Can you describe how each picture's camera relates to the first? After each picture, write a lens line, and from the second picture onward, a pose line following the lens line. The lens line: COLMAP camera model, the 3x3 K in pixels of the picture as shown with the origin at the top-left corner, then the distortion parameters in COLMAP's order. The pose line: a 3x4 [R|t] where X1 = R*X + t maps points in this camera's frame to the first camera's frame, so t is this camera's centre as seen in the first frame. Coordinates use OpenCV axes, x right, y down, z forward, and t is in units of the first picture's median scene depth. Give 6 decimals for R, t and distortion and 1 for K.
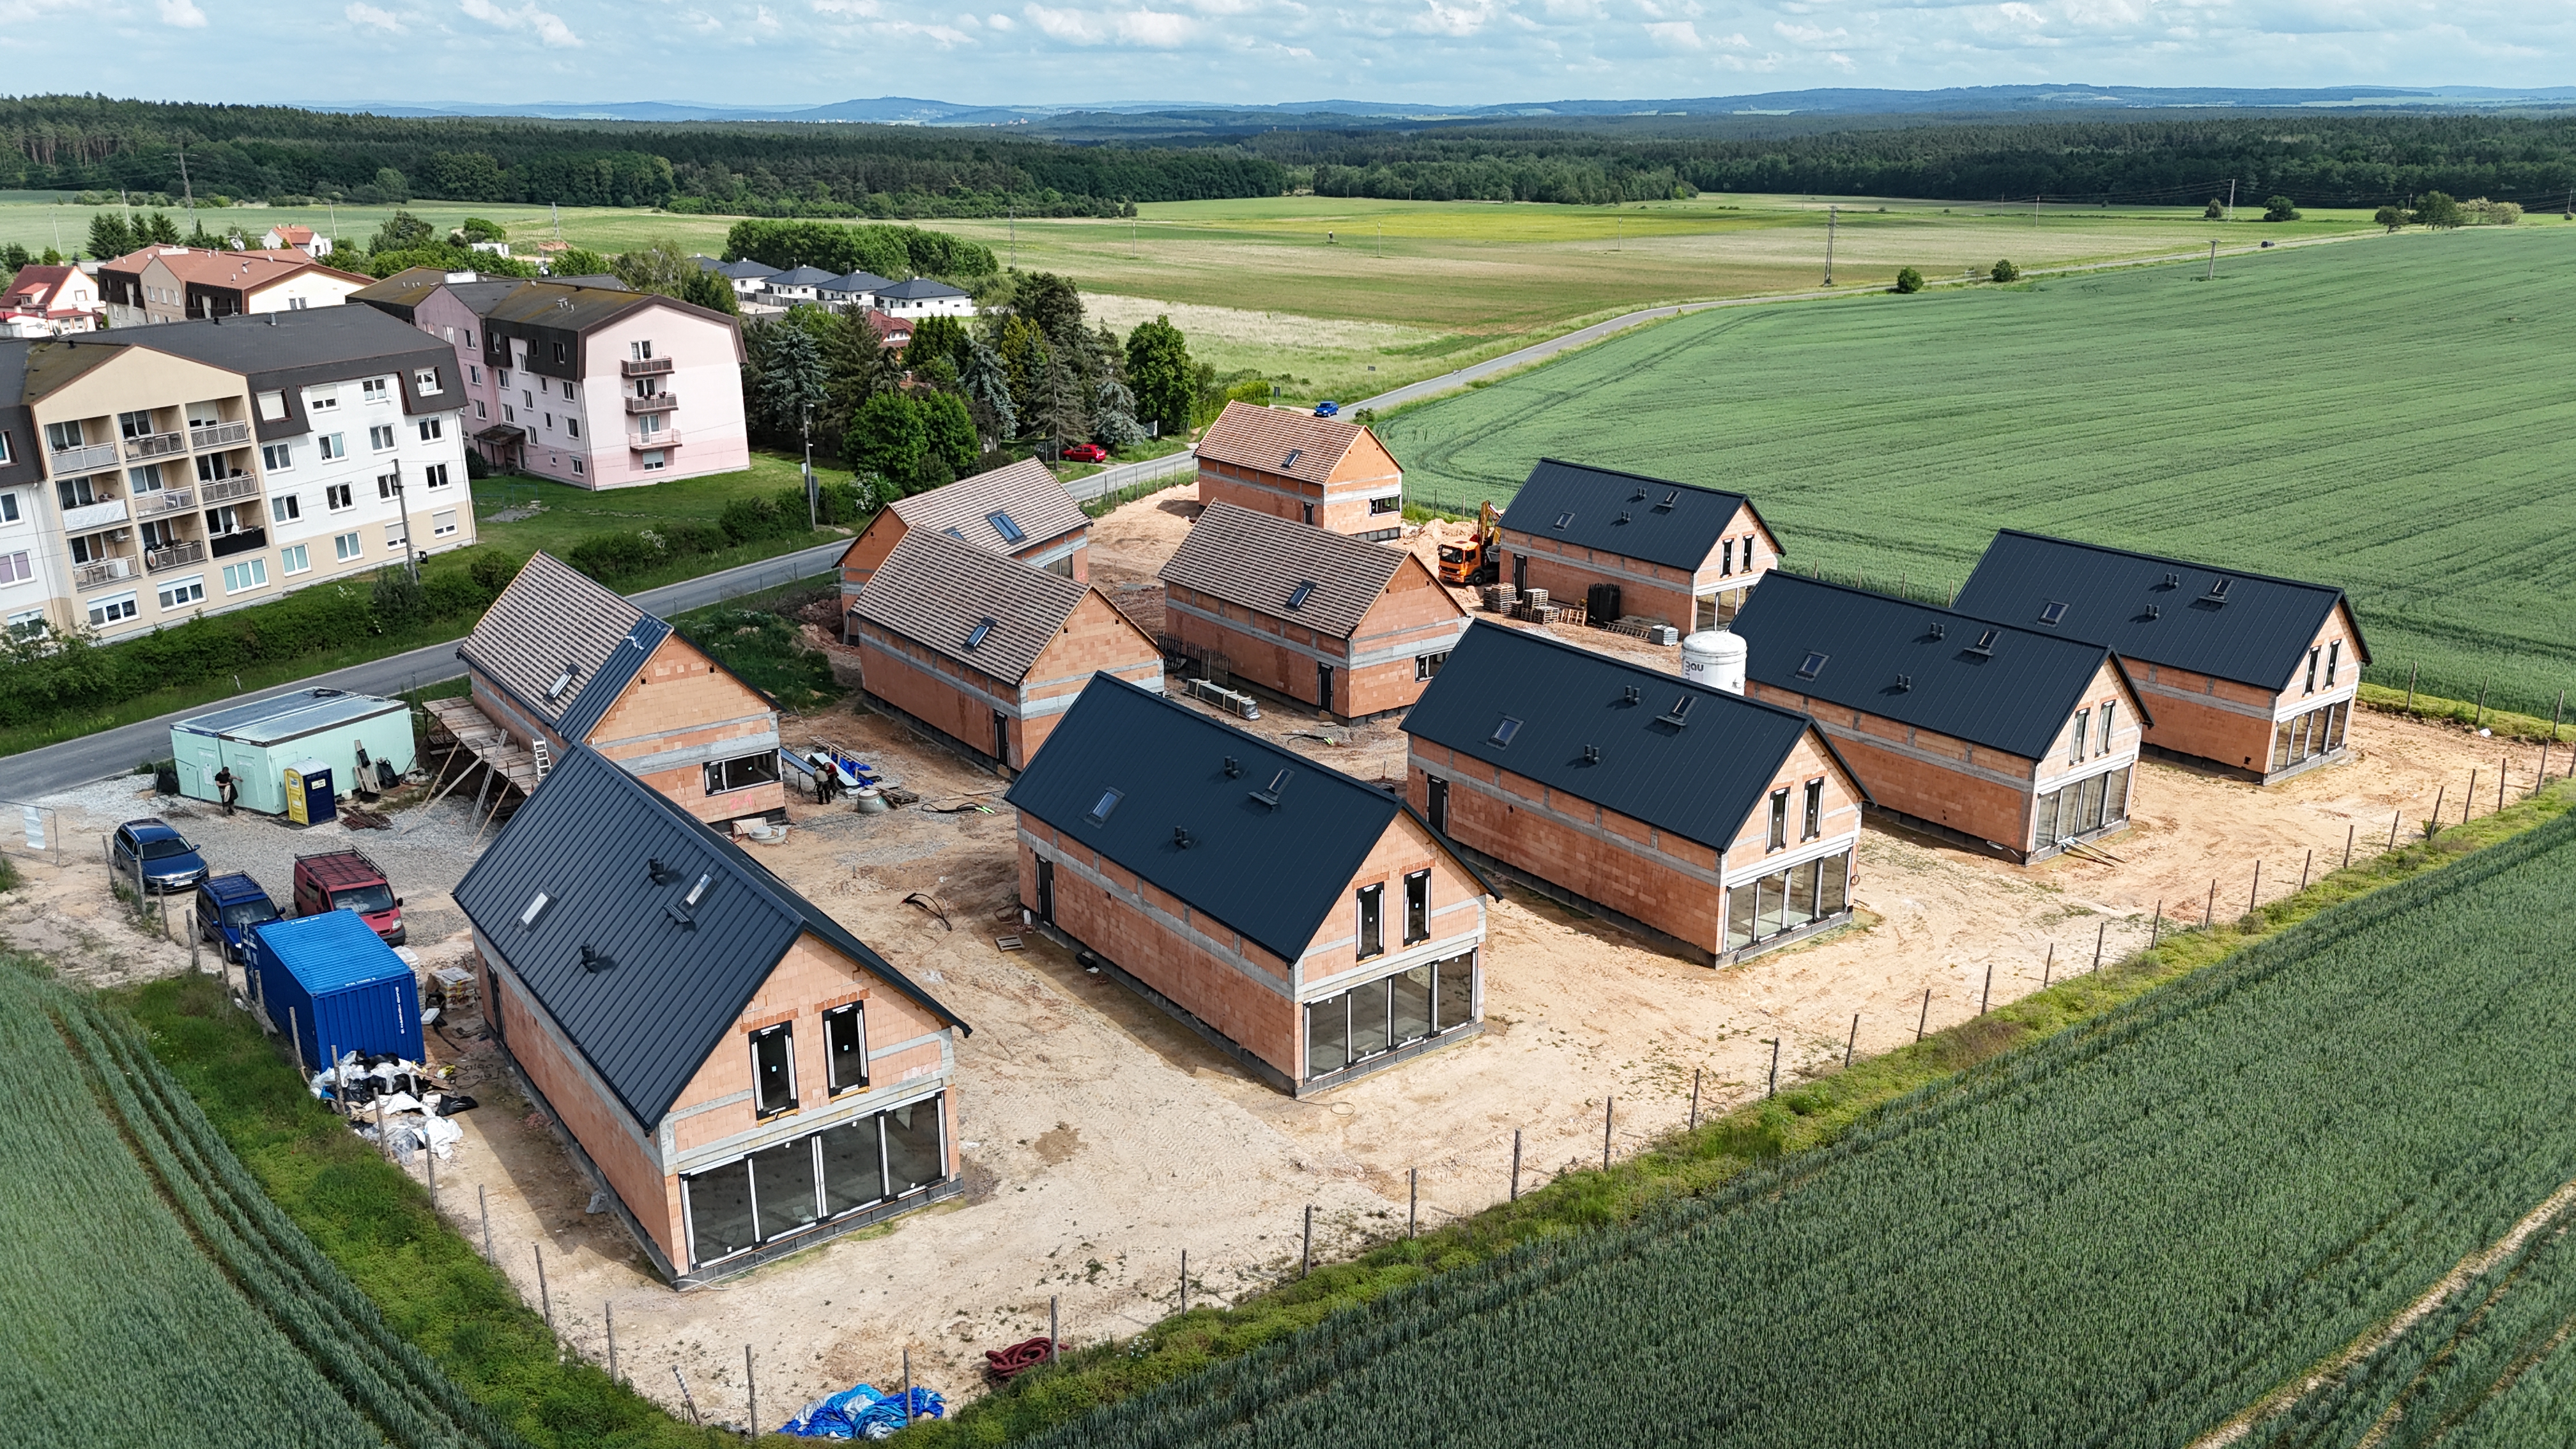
lens RADIAL K [[1843.9, 0, 1288.6], [0, 1843.9, 732.0], [0, 0, 1]] dist [0.070074, -0.060566]
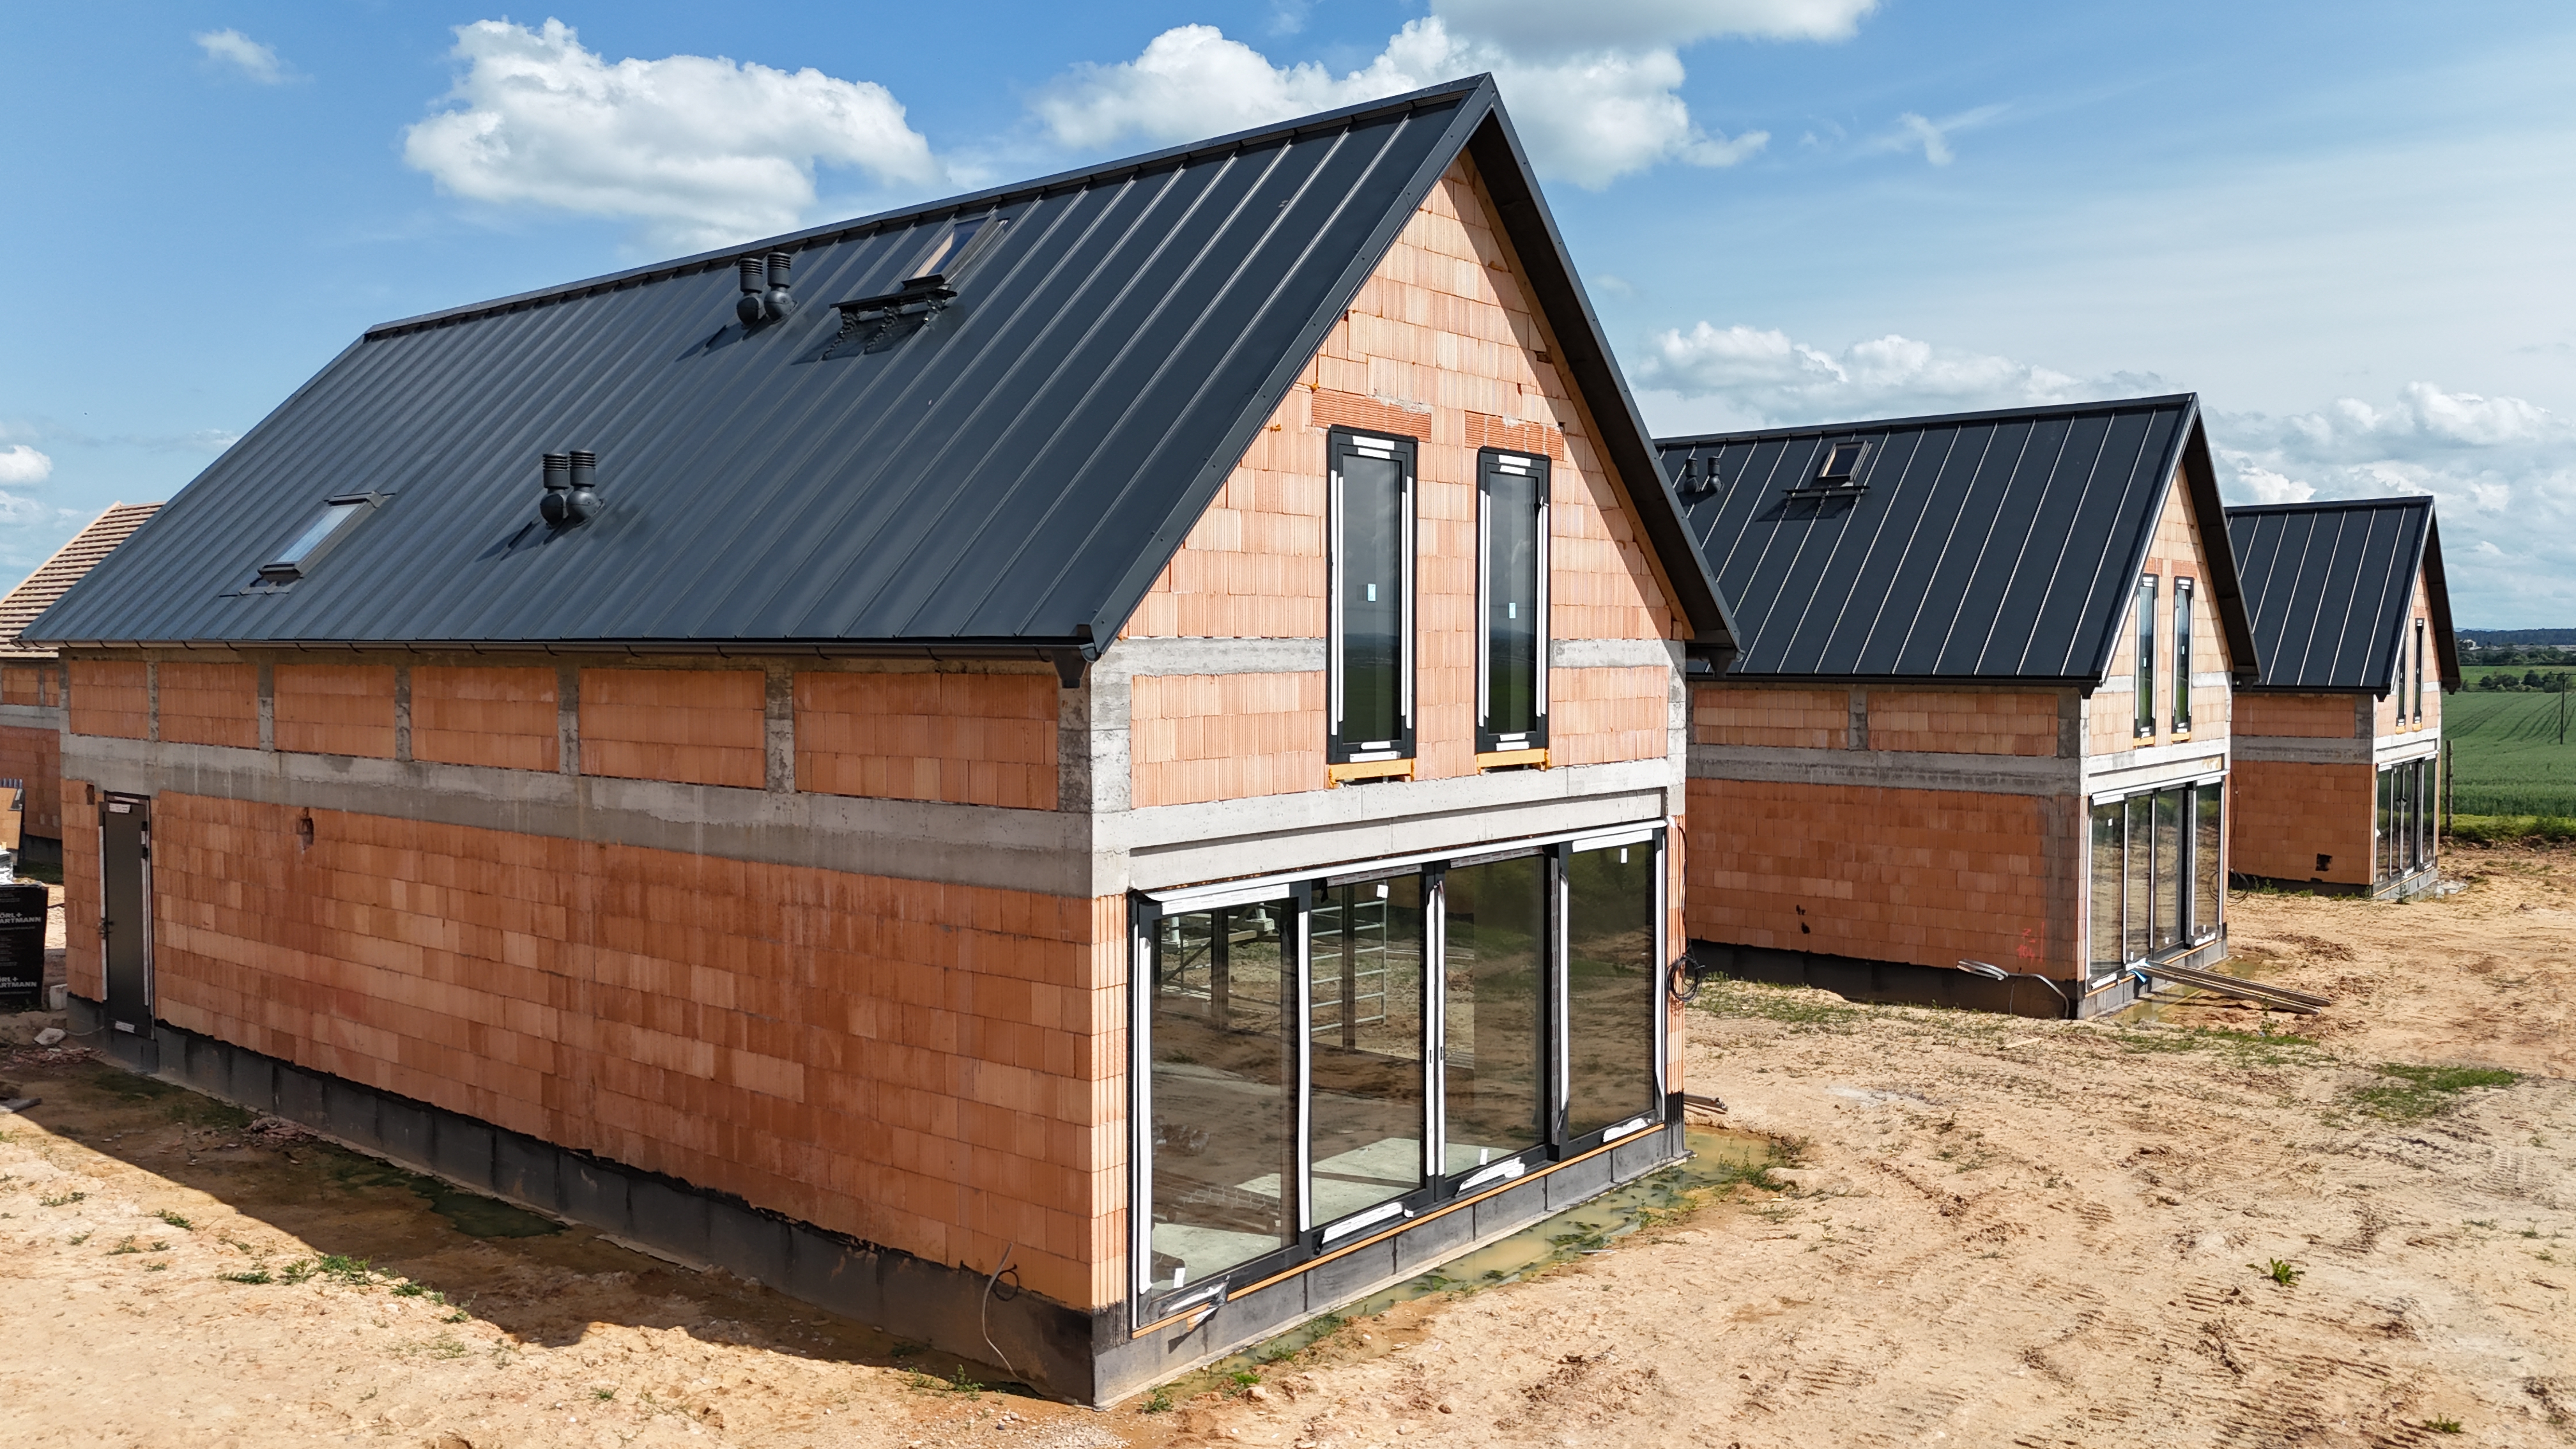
lens RADIAL K [[1843.9, 0, 1287.8], [0, 1843.9, 731.8], [0, 0, 1]] dist [0.070074, -0.060566]
pose [[0.968749, 0.004176, 0.248008, 0.134249], [0.064263, 0.961493, -0.267211, 0.075649], [-0.239574, 0.274798, 0.931177, 0.535354]]
